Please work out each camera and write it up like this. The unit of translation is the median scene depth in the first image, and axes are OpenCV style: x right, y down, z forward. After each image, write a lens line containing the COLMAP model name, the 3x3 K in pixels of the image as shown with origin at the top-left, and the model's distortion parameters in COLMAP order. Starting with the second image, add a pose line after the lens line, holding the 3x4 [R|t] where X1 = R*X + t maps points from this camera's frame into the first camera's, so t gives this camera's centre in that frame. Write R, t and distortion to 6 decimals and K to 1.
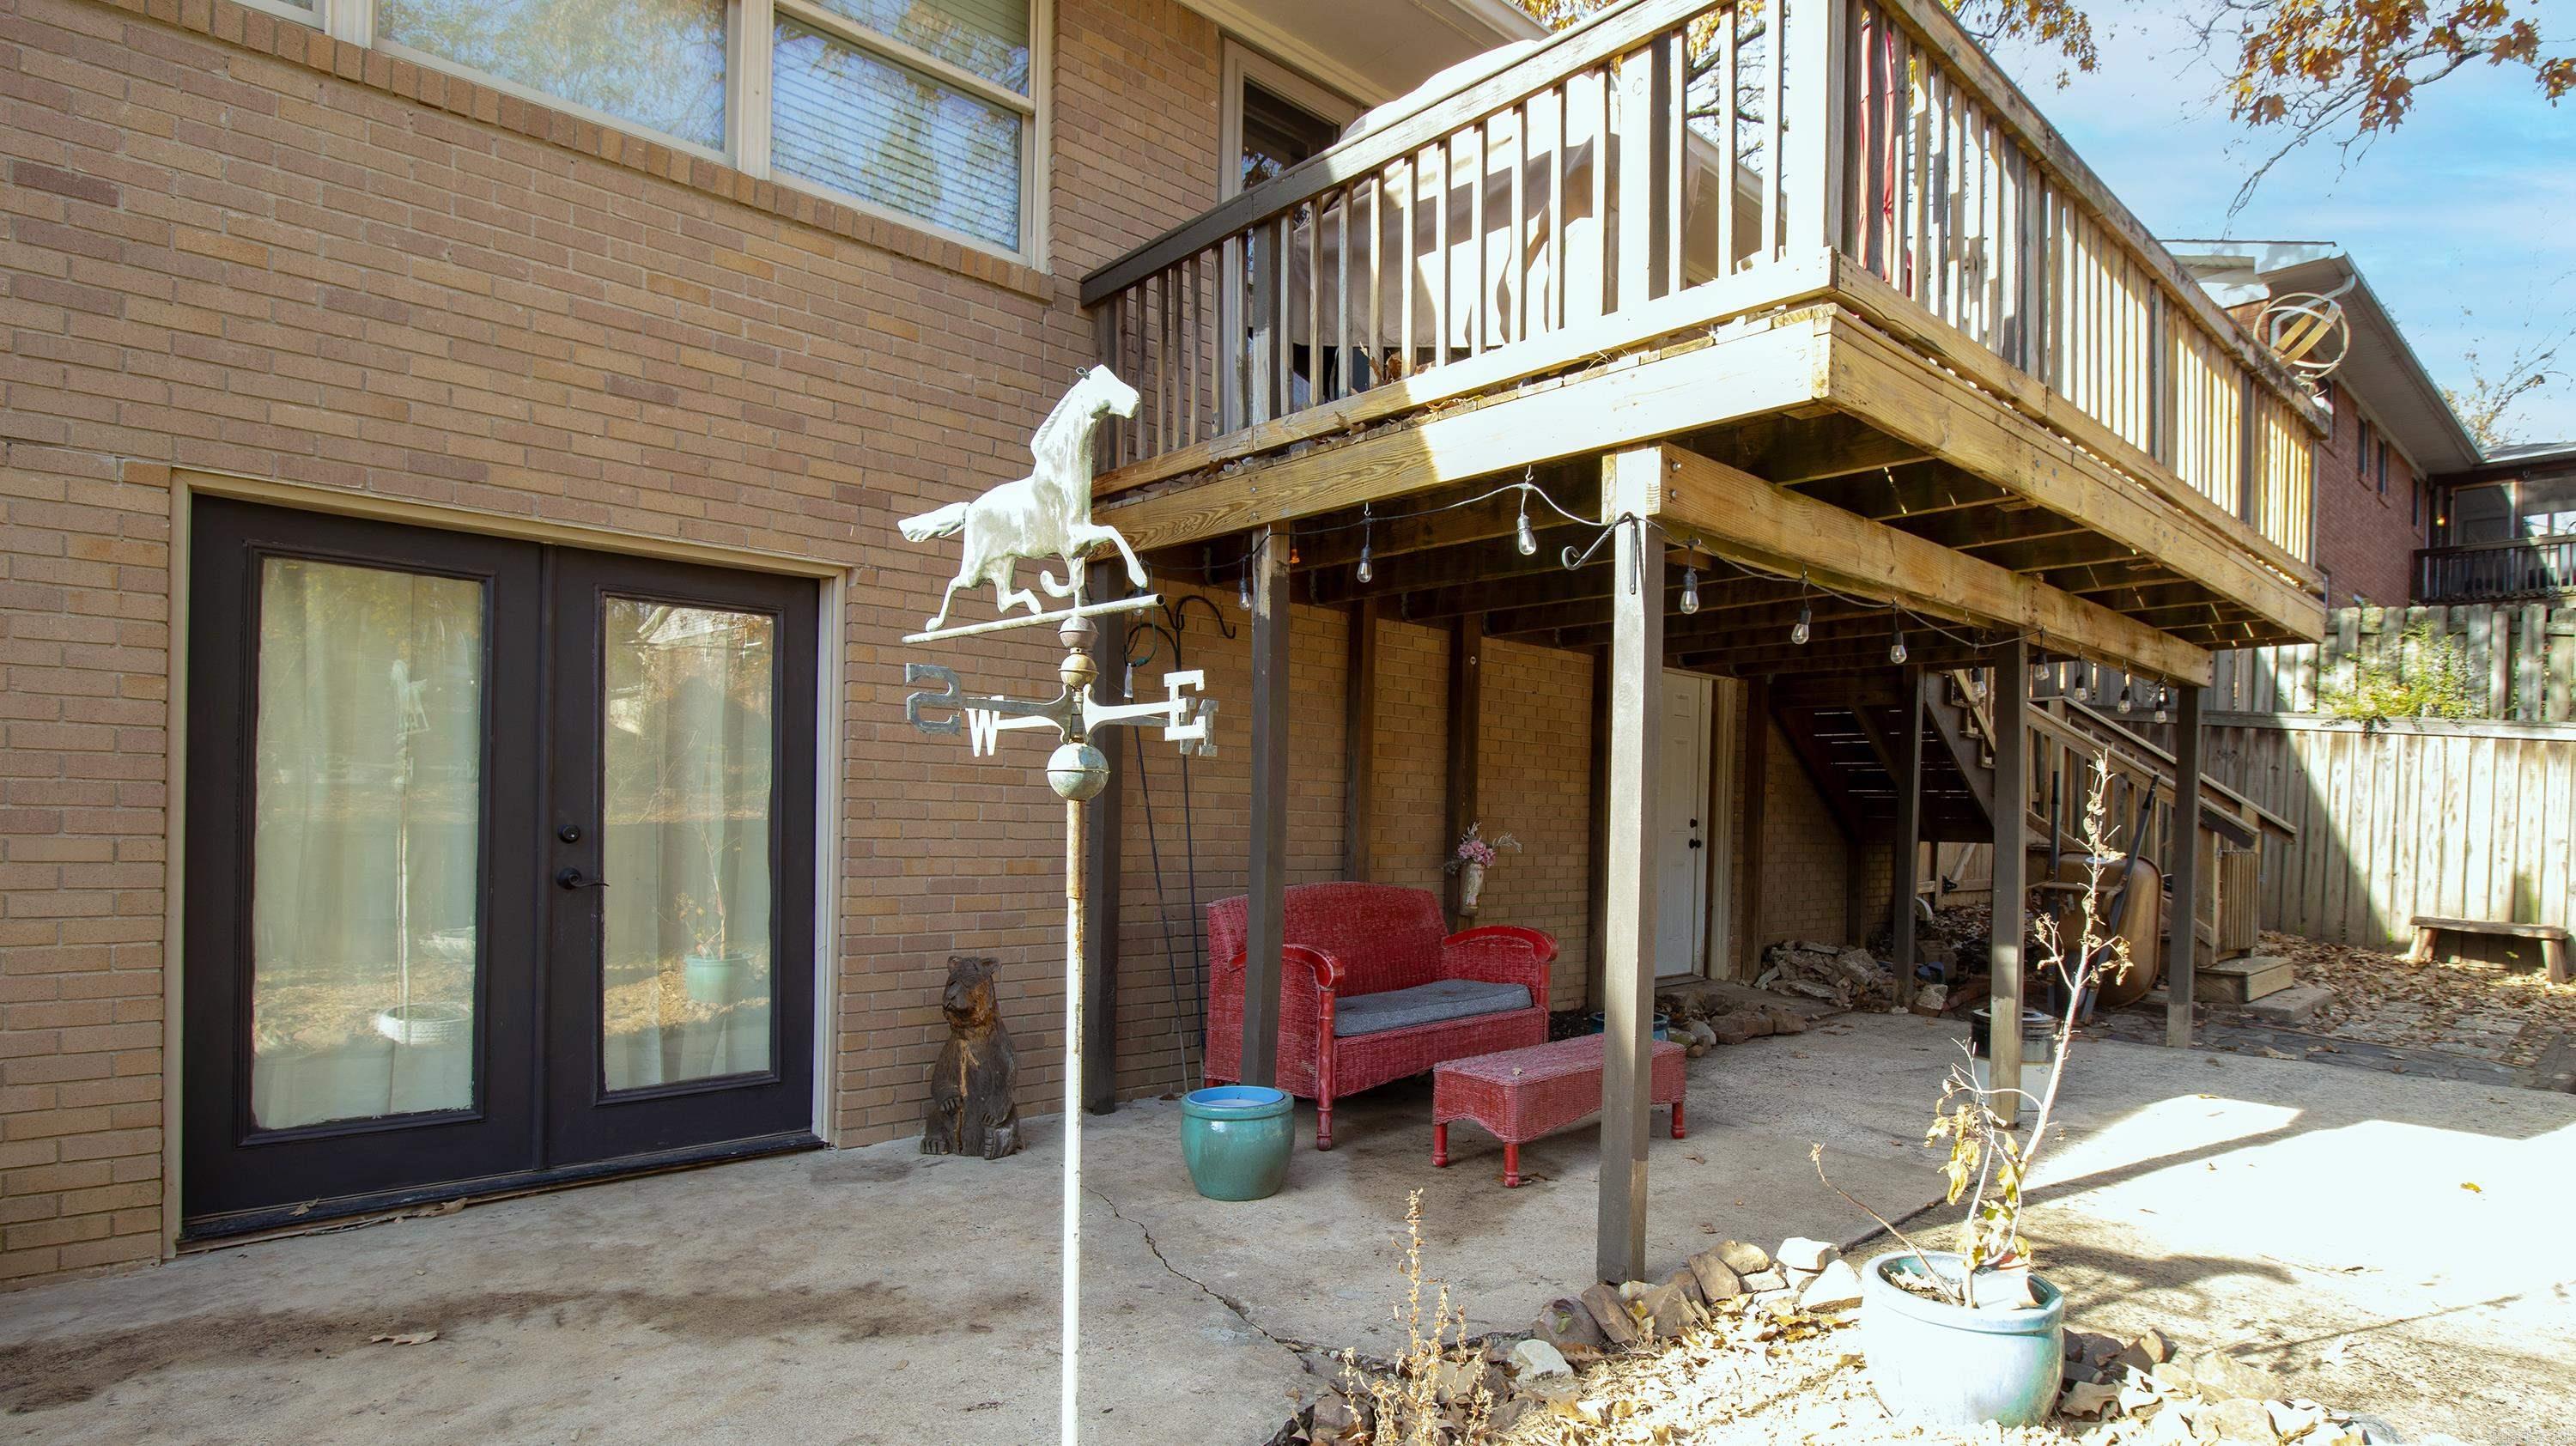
lens RADIAL K [[1320.1, 0, 1300.2], [0, 1320.1, 815.3], [0, 0, 1]] dist [-0.002787, -0.000976]
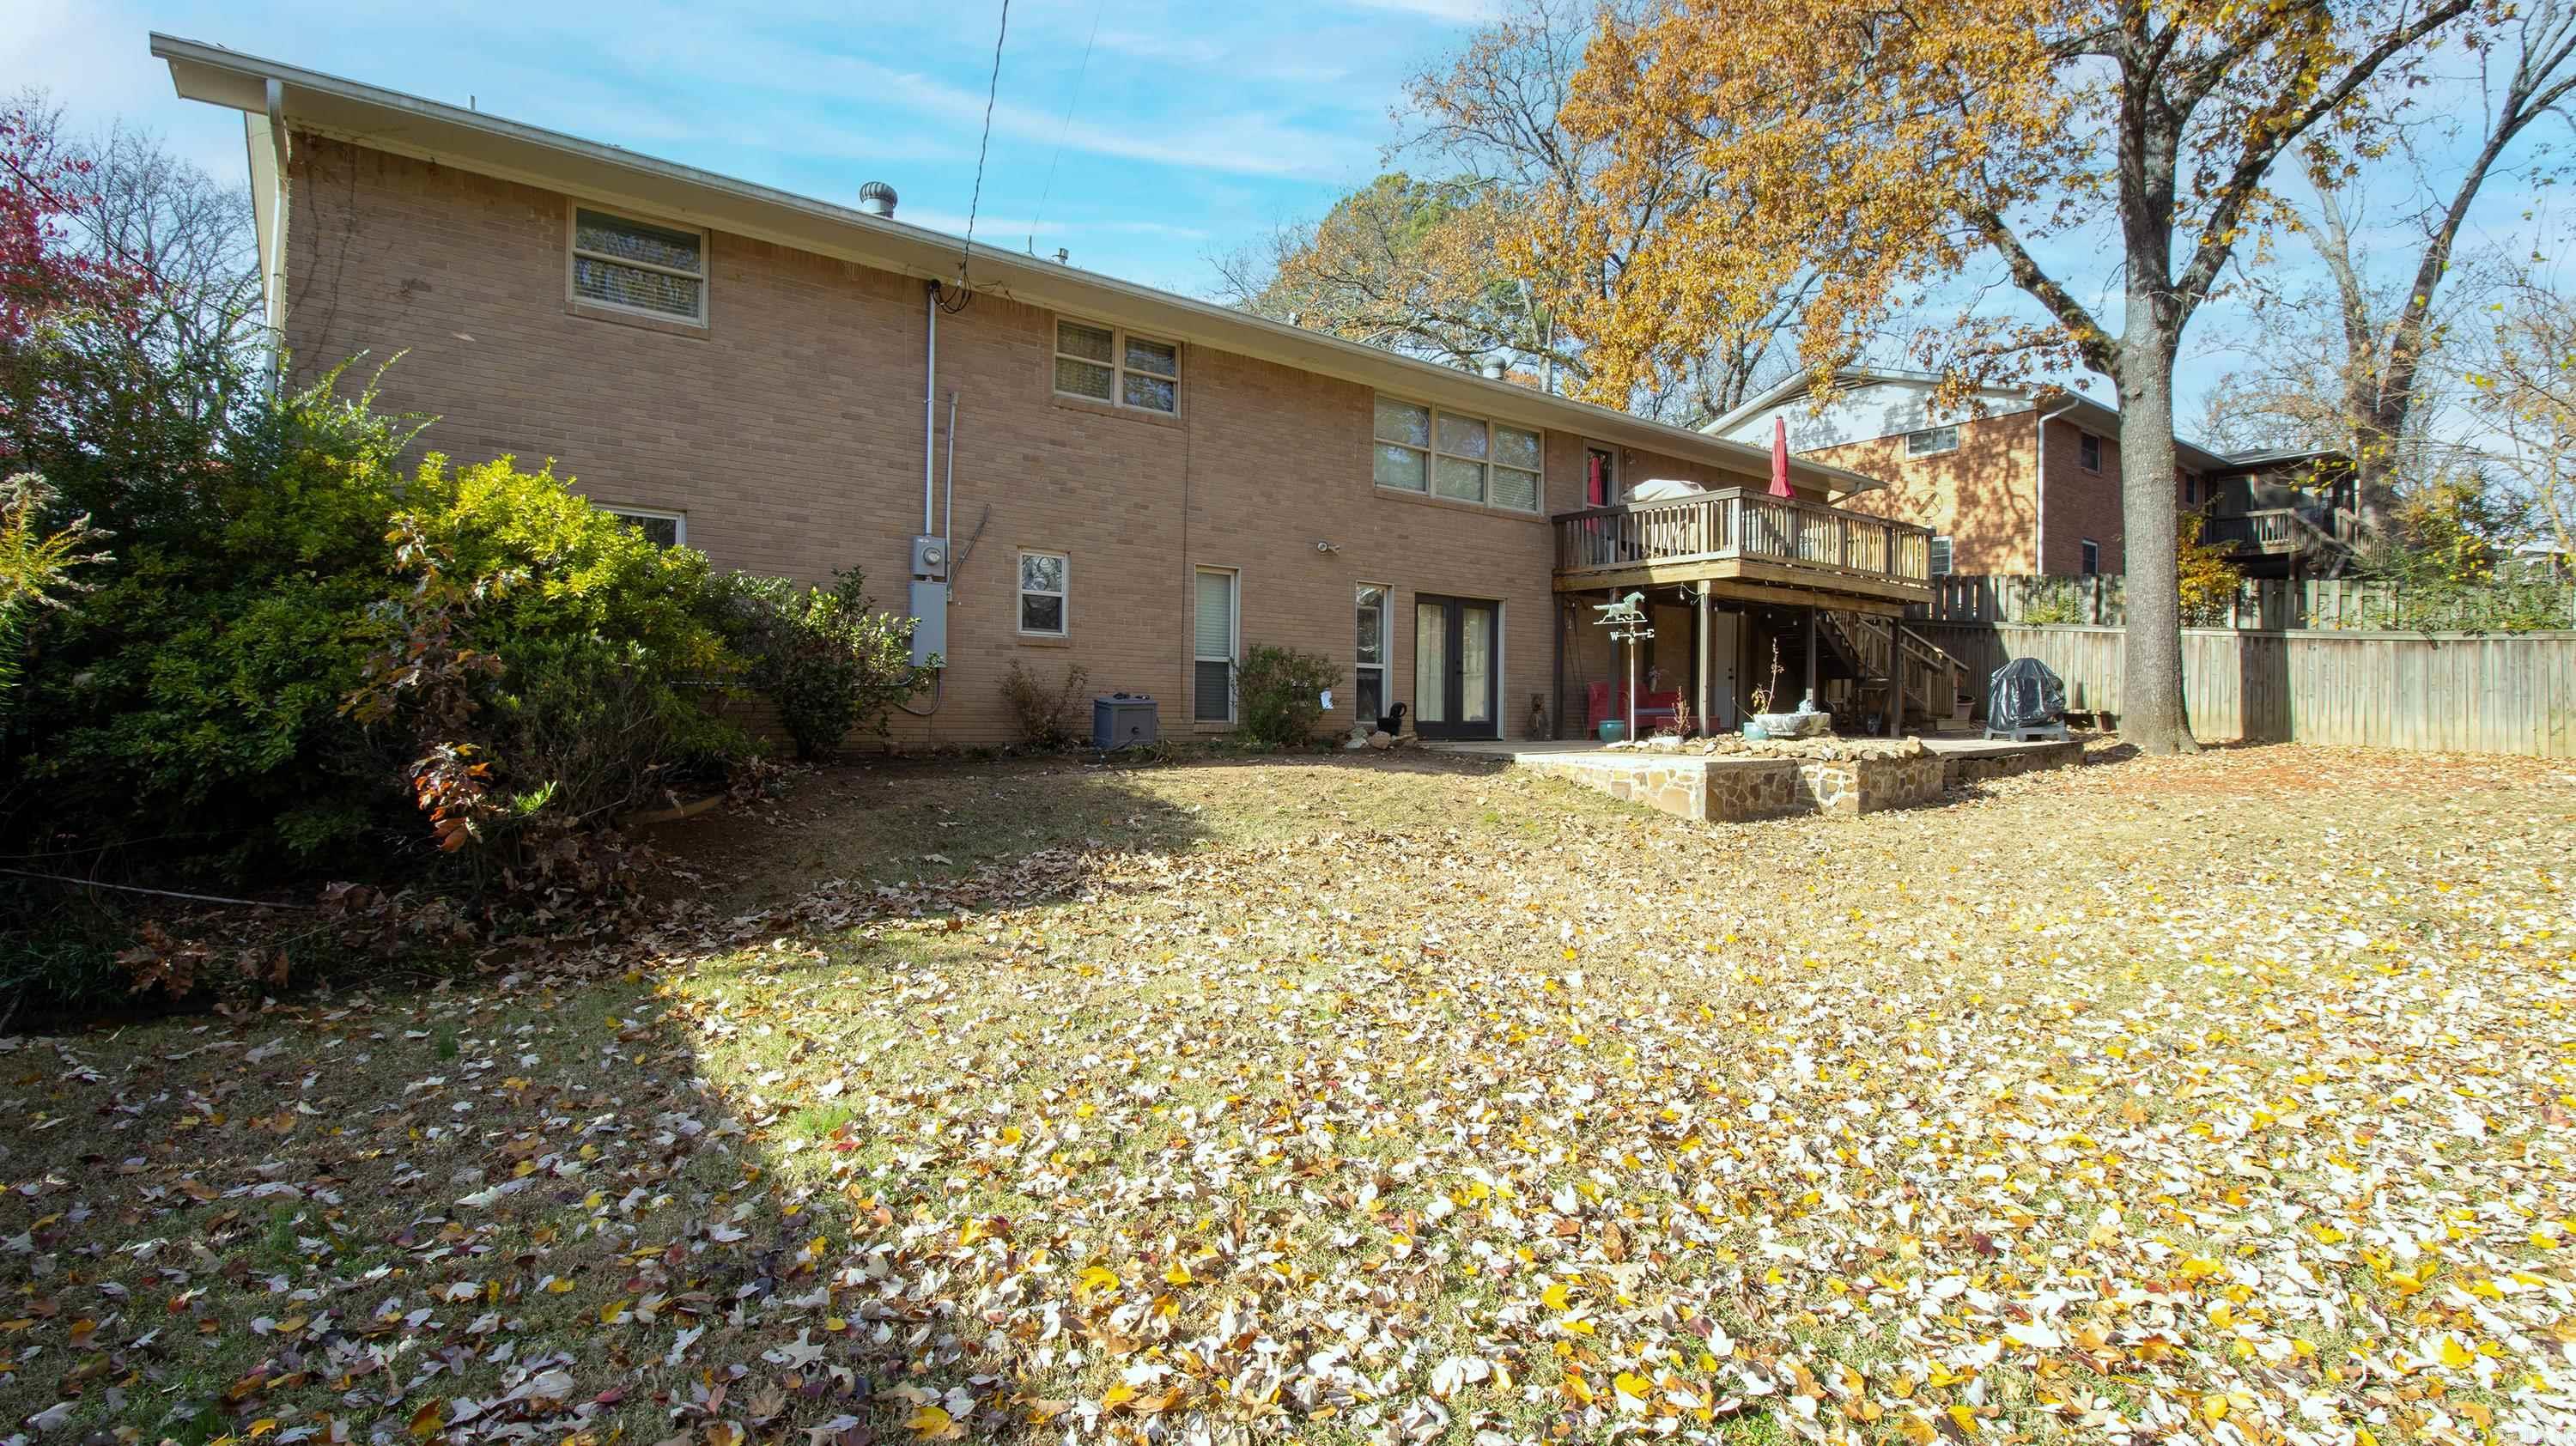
lens RADIAL K [[1289.5, 0, 1292.9], [0, 1289.5, 714.0], [0, 0, 1]] dist [-0.002073, -0.000635]
pose [[0.997961, -0.011241, -0.062822, -0.900003], [0.010851, 0.999920, -0.006546, 0.224179], [0.062890, 0.005851, 0.998003, -3.572575]]
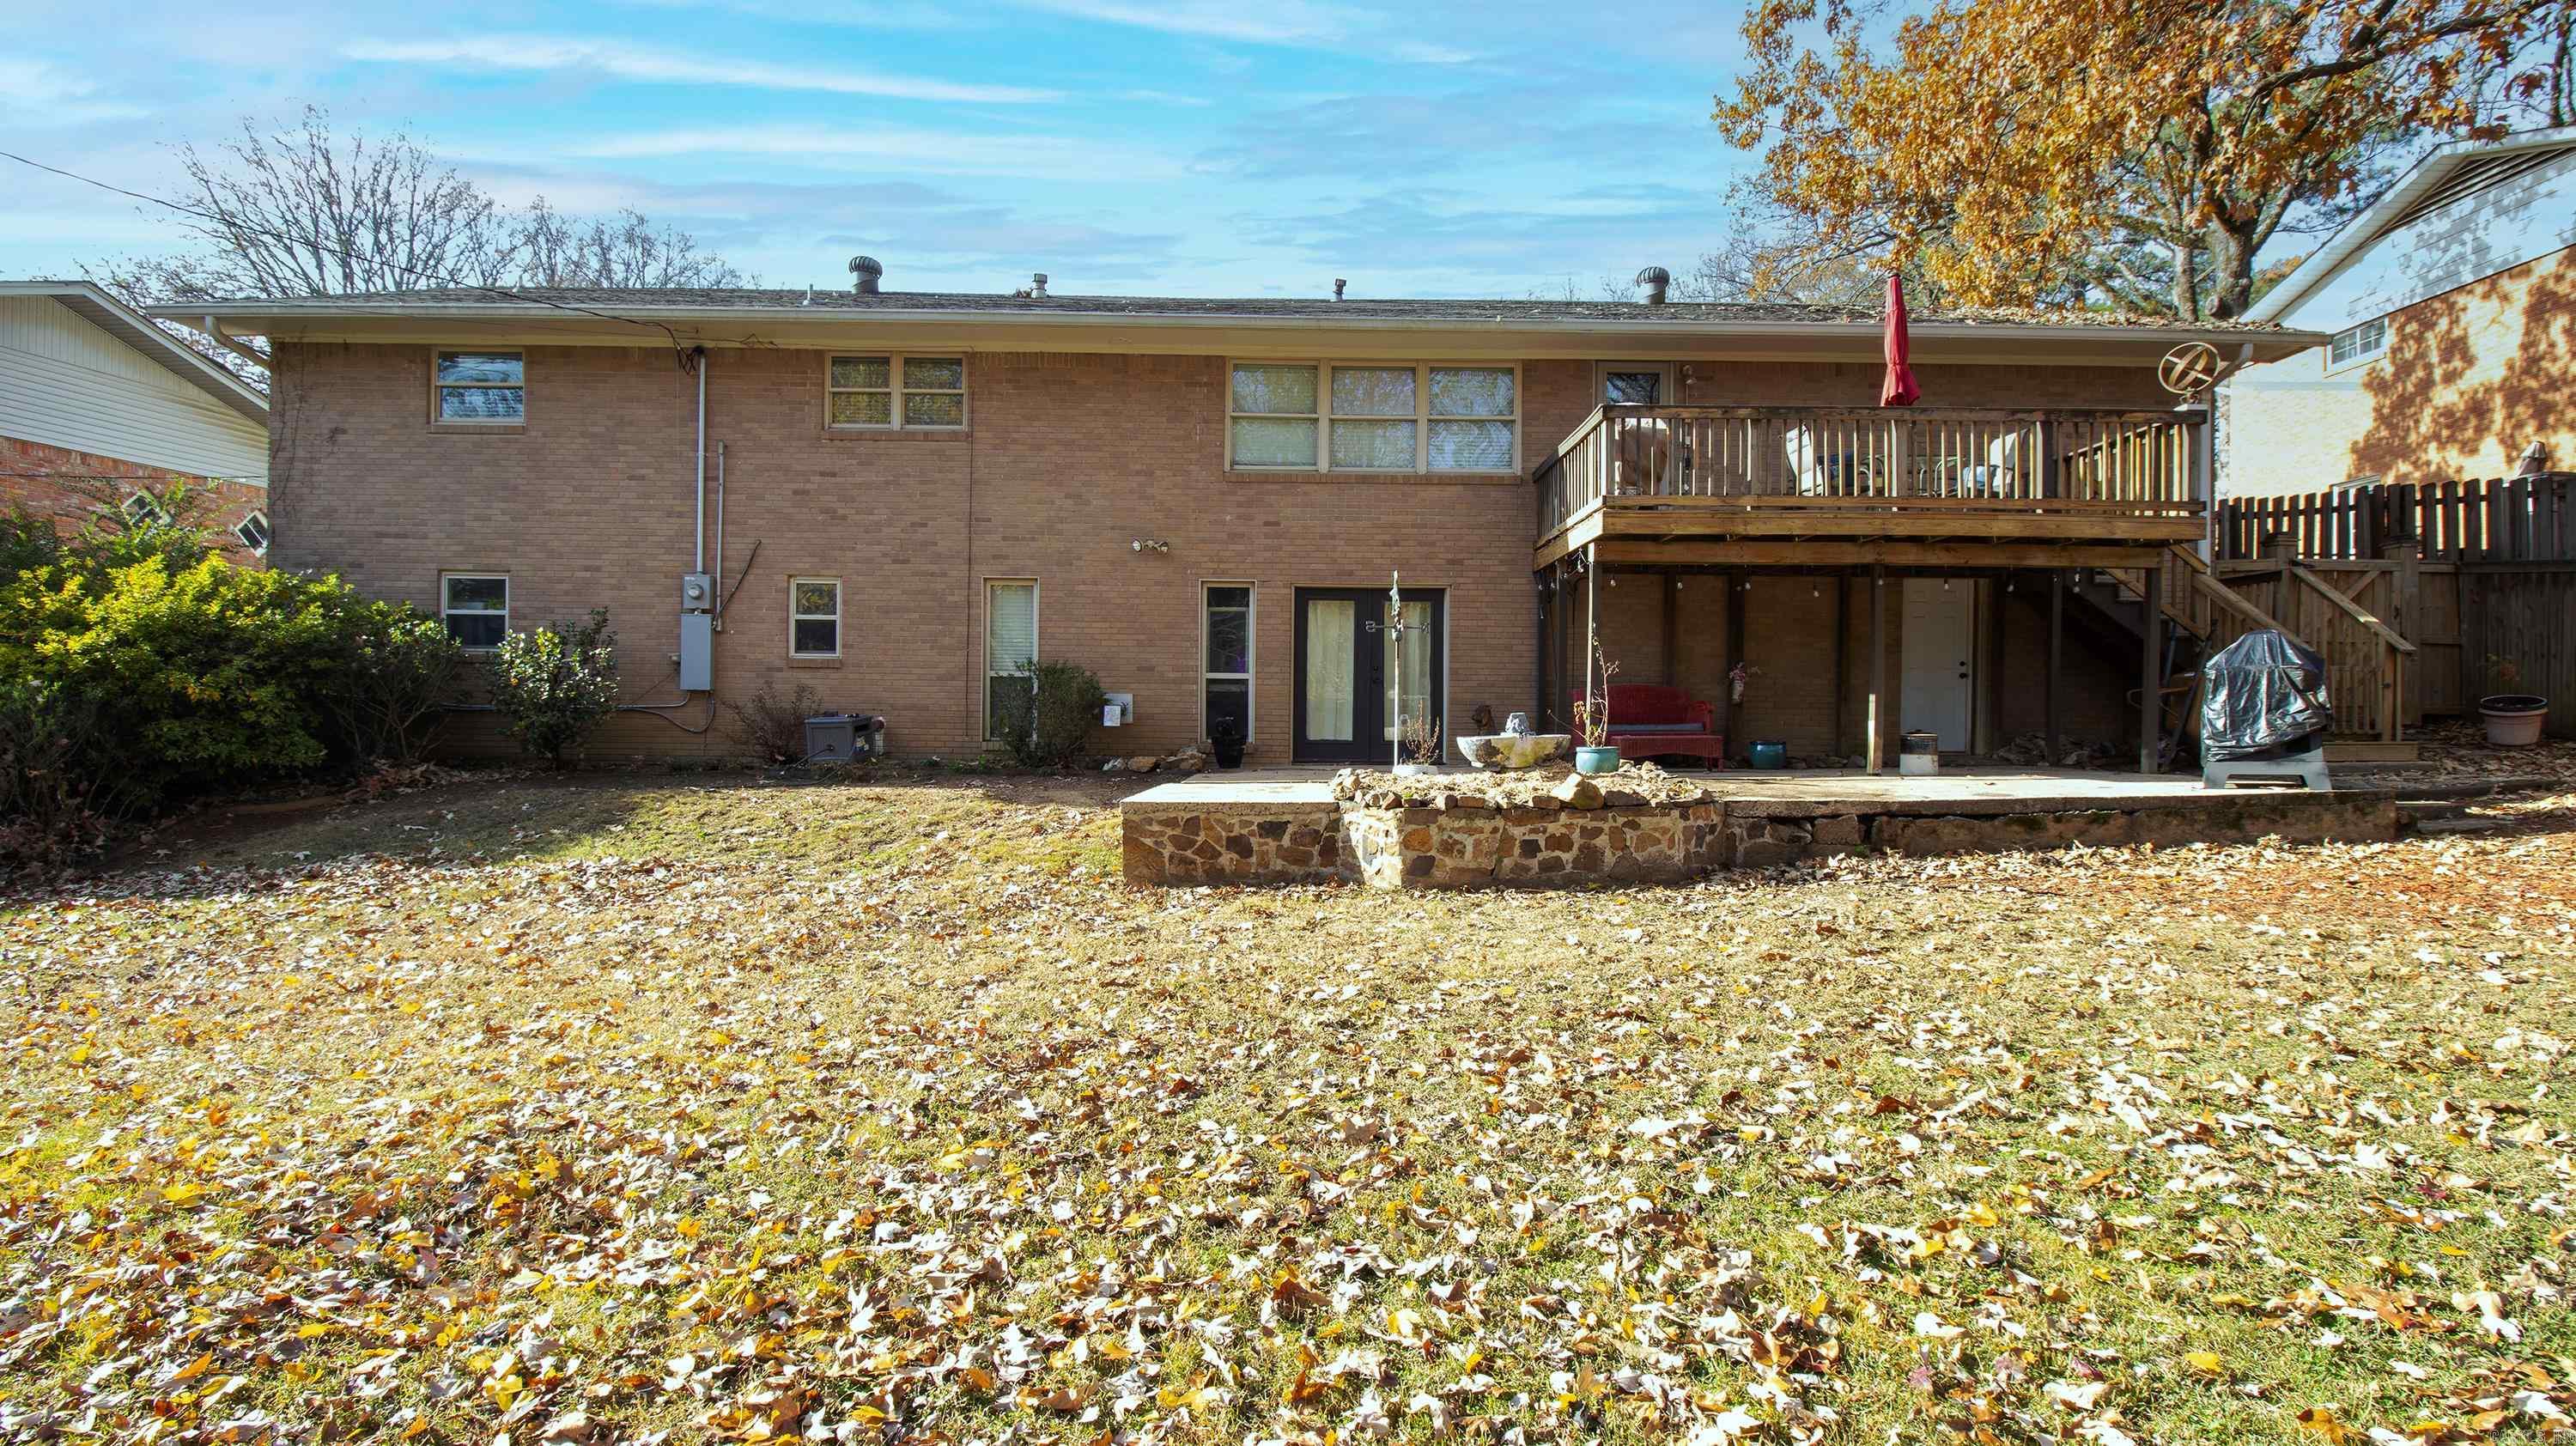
lens RADIAL K [[1289.5, 0, 1280.9], [0, 1289.5, 718.4], [0, 0, 1]] dist [-0.002073, -0.000635]
pose [[0.724216, -0.012401, -0.689461, 1.792876], [0.004595, 0.999903, -0.013159, 0.210364], [0.689558, 0.006362, 0.724203, -1.840995]]
